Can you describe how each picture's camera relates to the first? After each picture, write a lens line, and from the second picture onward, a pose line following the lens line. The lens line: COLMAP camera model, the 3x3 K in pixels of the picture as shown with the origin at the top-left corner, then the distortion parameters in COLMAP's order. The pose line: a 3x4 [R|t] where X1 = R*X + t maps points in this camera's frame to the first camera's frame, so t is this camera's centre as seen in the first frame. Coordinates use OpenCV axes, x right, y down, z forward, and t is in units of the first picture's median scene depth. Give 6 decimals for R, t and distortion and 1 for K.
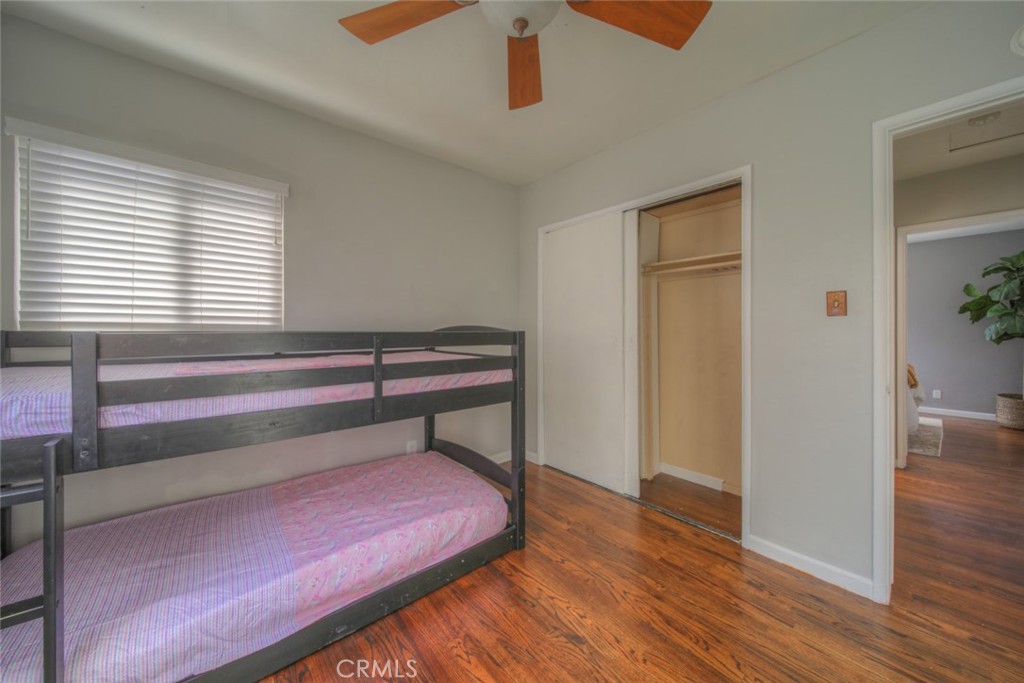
lens RADIAL K [[364.9, 0, 516.1], [0, 364.9, 326.1], [0, 0, 1]] dist [-0.000655, -0.000284]
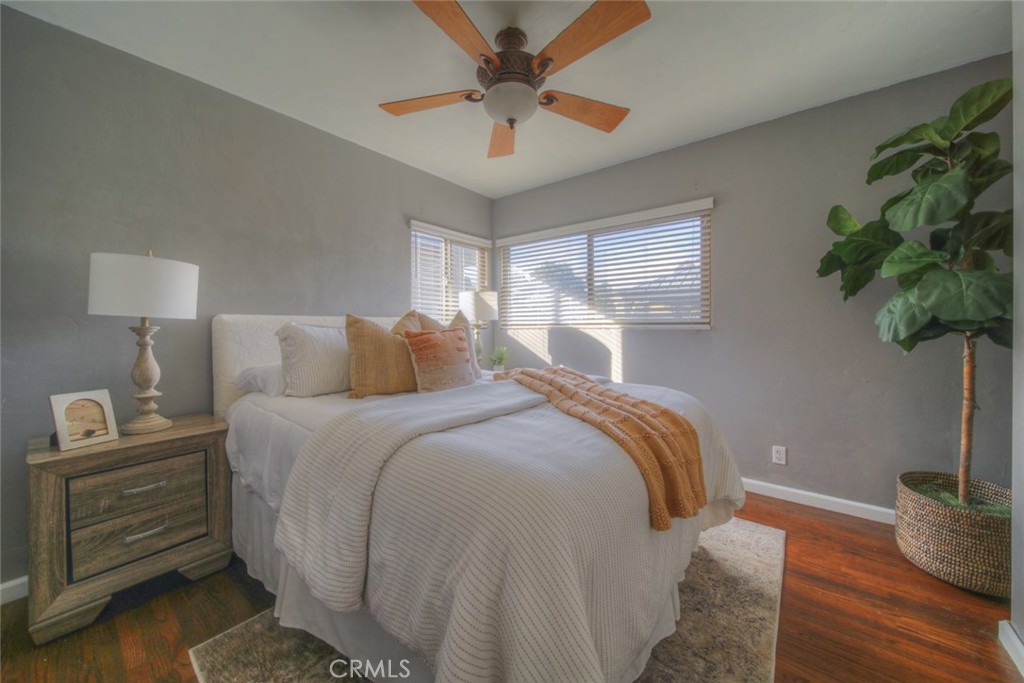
lens RADIAL K [[369.6, 0, 521.5], [0, 369.6, 322.6], [0, 0, 1]] dist [-0.000733, -0.000220]
pose [[0.975329, -0.000454, 0.220758, 0.861882], [0.000352, 1.000000, 0.000502, 0.019879], [-0.220758, -0.000411, 0.975329, 0.722396]]
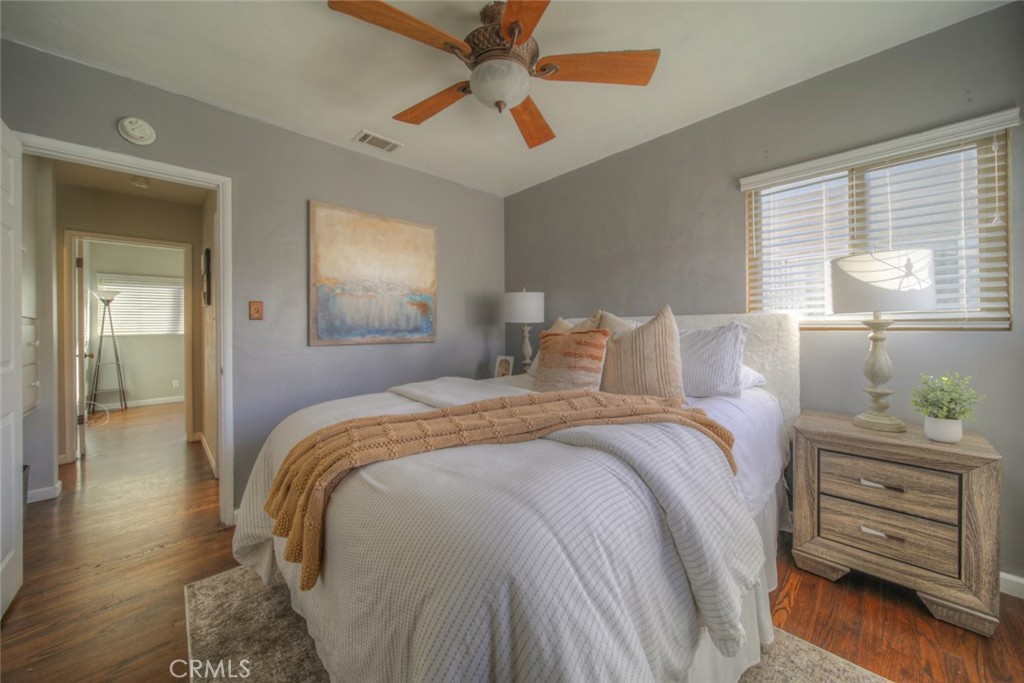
lens RADIAL K [[364.9, 0, 516.1], [0, 364.9, 326.1], [0, 0, 1]] dist [-0.000655, -0.000284]
pose [[0.069760, -0.008806, -0.997525, 1.255408], [0.014507, 0.999864, -0.007812, 0.025562], [0.997458, -0.013926, 0.069879, 1.071549]]
